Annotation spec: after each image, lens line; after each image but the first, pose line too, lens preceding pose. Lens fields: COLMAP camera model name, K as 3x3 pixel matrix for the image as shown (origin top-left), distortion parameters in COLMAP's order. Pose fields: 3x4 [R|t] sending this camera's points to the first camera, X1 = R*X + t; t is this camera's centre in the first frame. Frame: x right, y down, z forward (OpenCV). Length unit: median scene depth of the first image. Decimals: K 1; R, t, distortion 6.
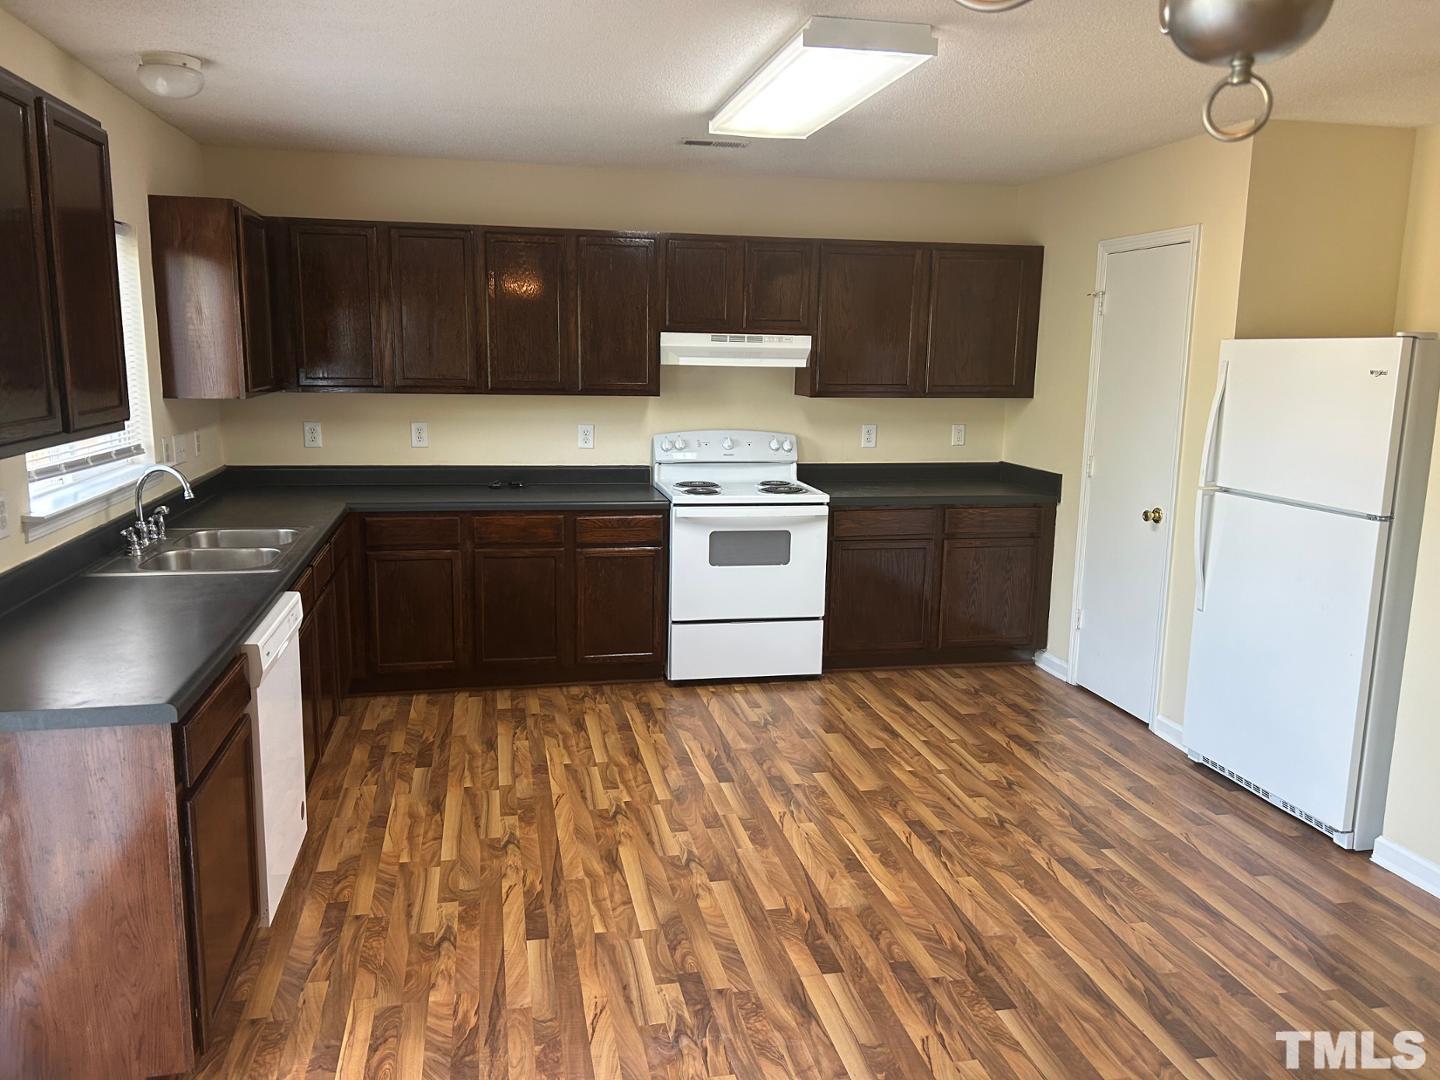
lens RADIAL K [[1102.0, 0, 727.1], [0, 1102.0, 537.7], [0, 0, 1]] dist [0.064259, -0.077171]
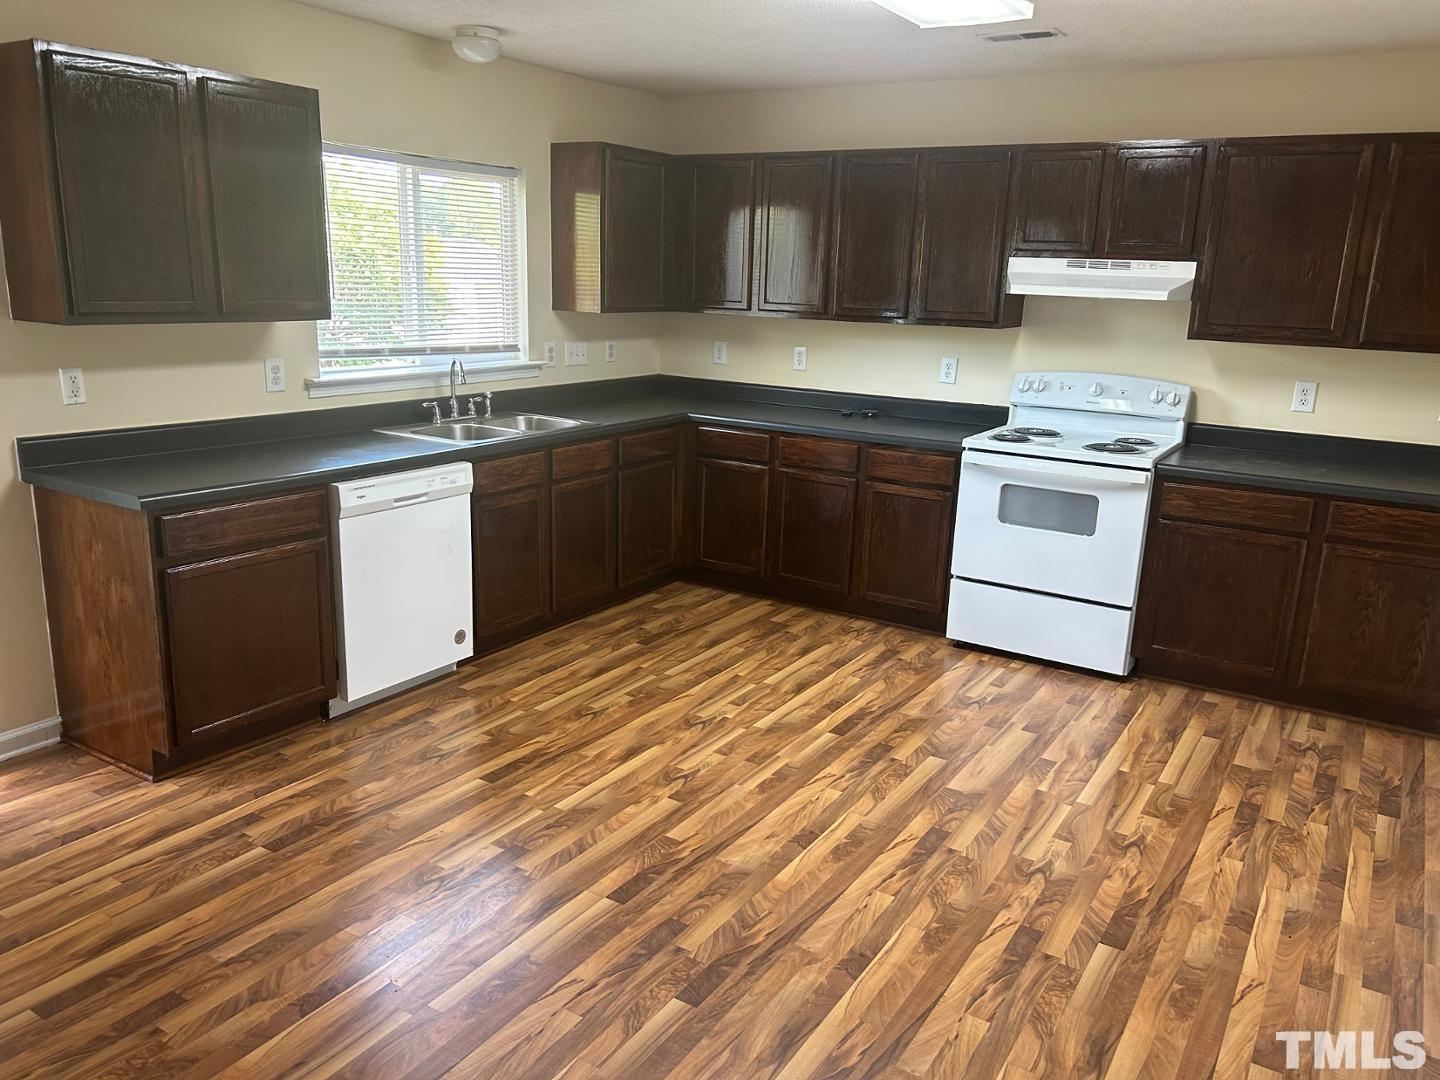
lens RADIAL K [[1102.0, 0, 717.0], [0, 1102.0, 538.0], [0, 0, 1]] dist [0.064259, -0.077171]
pose [[0.718775, 0.171124, -0.673854, 0.477796], [-0.140777, 0.984981, 0.099973, -0.020955], [0.680841, 0.023005, 0.732070, 0.211973]]
